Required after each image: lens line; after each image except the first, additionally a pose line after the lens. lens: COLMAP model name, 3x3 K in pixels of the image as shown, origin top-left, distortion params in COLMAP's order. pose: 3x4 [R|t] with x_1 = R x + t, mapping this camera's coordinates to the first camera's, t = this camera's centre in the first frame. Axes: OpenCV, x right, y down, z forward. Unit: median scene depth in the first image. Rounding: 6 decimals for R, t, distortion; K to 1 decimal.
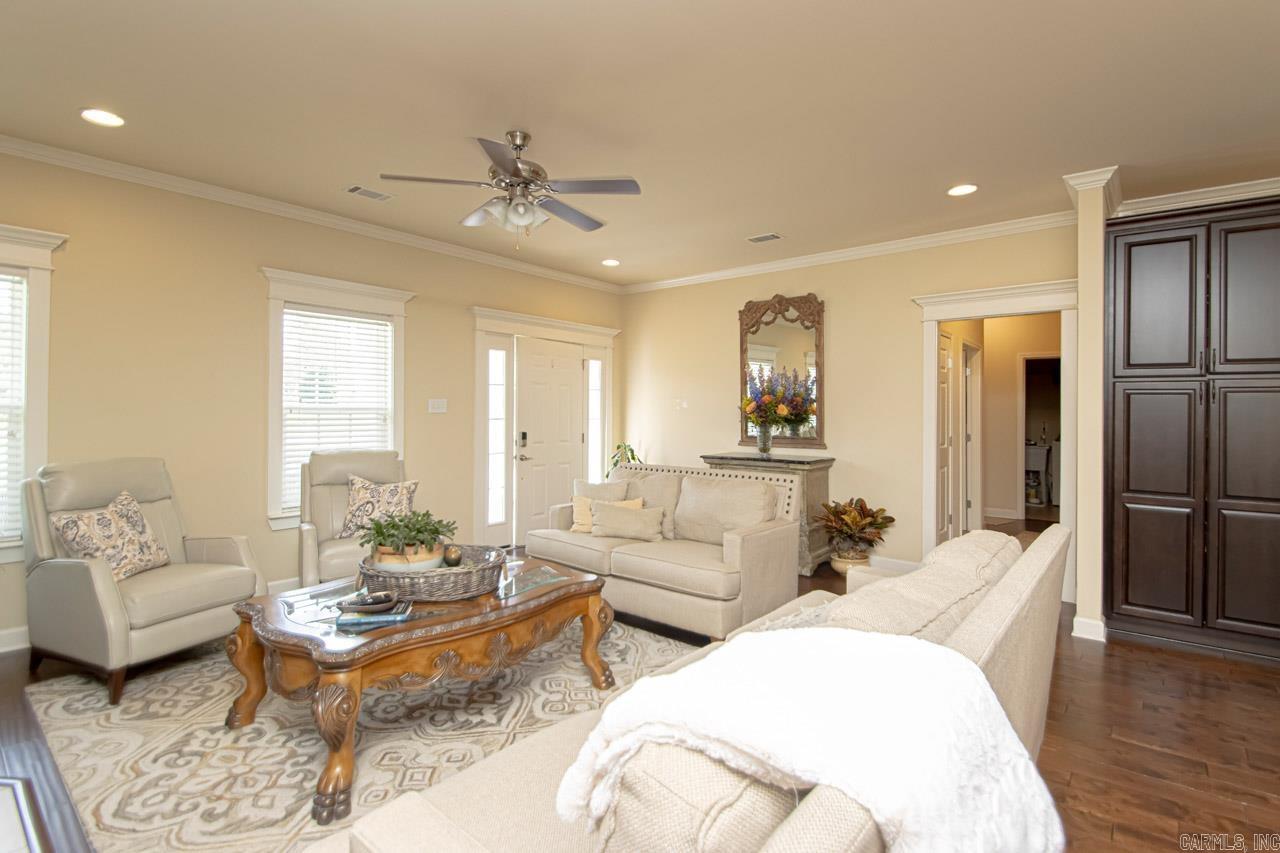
lens RADIAL K [[604.8, 0, 640.0], [0, 604.8, 426.5], [0, 0, 1]] dist [-0.000643, -0.000477]
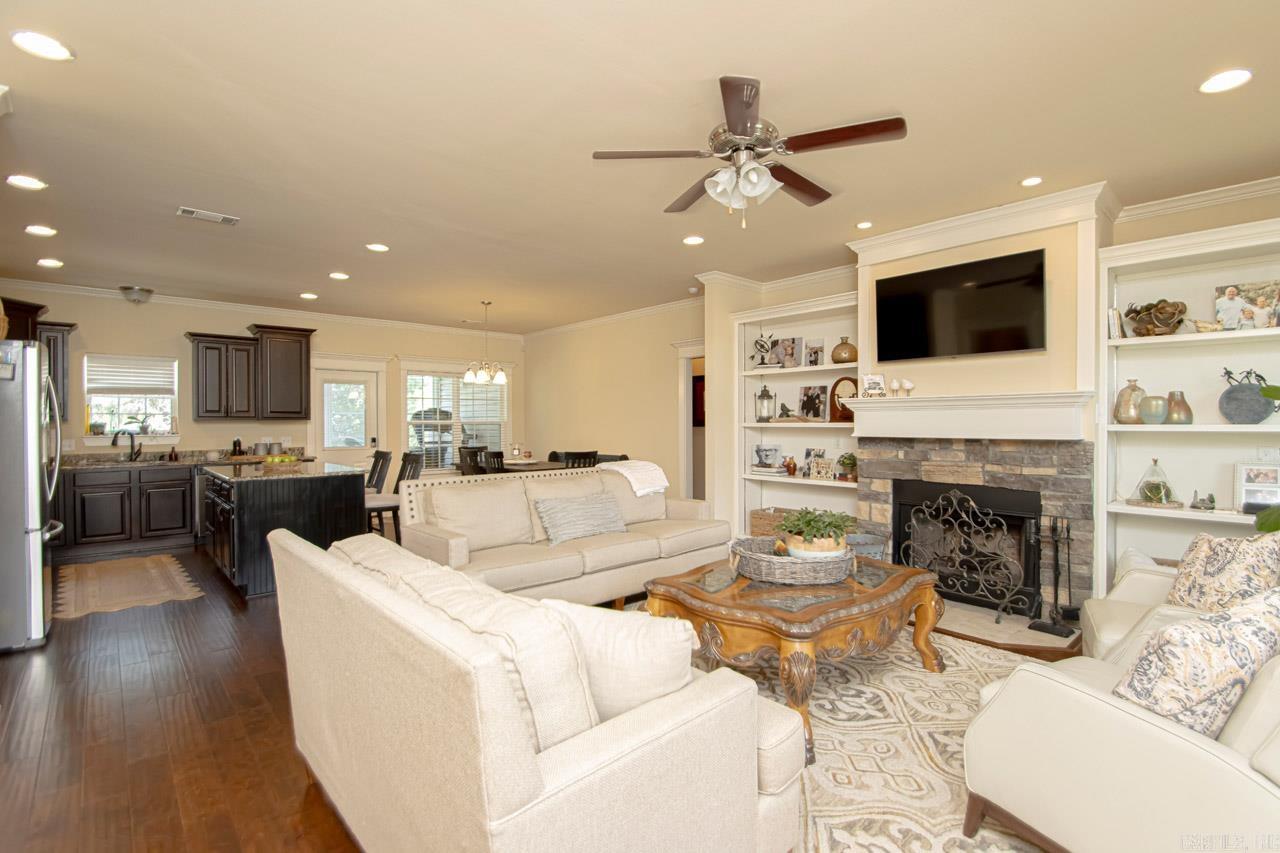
lens RADIAL K [[585.7, 0, 640.0], [0, 585.7, 426.5], [0, 0, 1]] dist [0.000025, -0.000397]
pose [[-0.991776, -0.004615, 0.127900, -0.106001], [-0.000034, 0.999359, 0.035798, -0.032527], [-0.127983, 0.035499, -0.991141, 1.191365]]
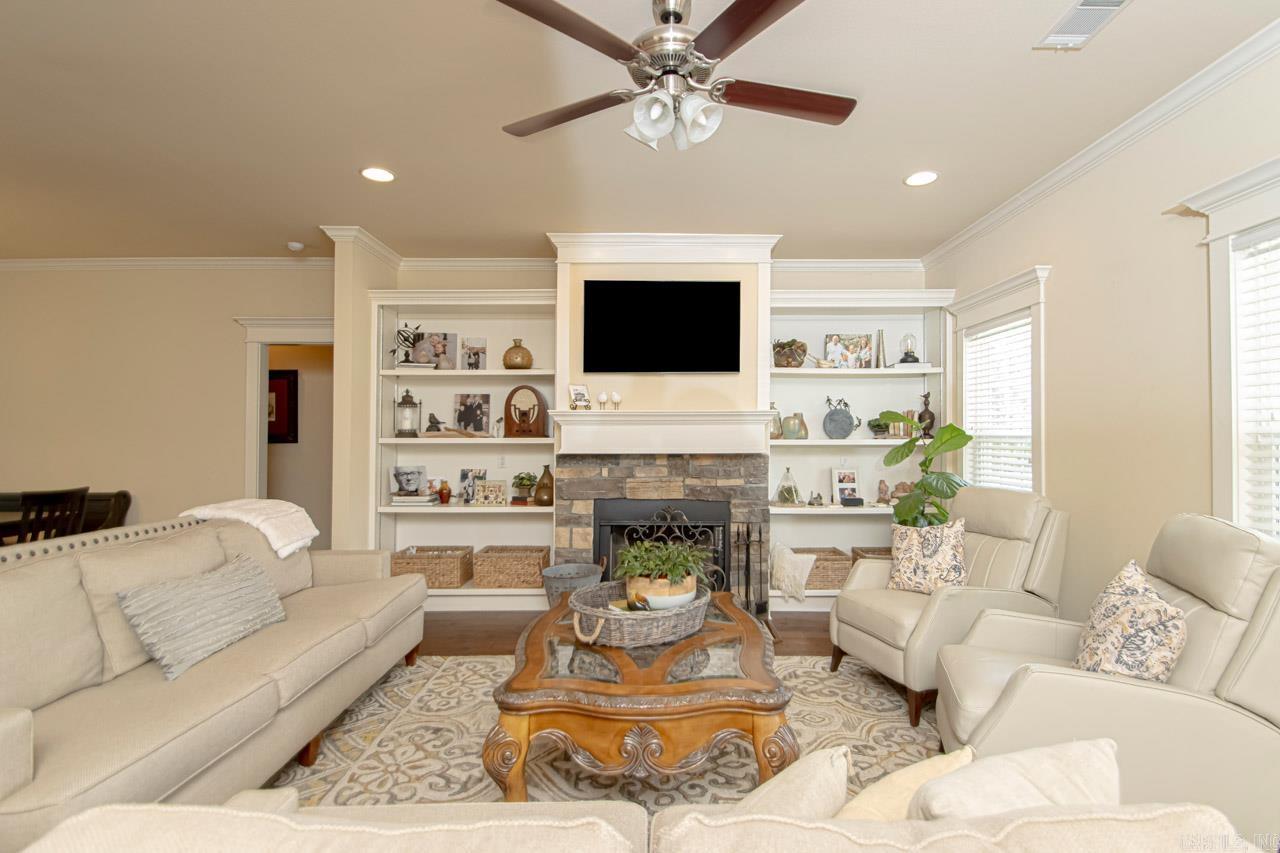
lens RADIAL K [[626.8, 0, 657.3], [0, 626.8, 425.8], [0, 0, 1]] dist [0.010718, -0.013033]
pose [[-0.763561, -0.015427, -0.645551, 0.148636], [-0.021742, 0.999762, 0.001825, -0.026525], [0.645369, 0.015429, -0.763715, 0.970639]]
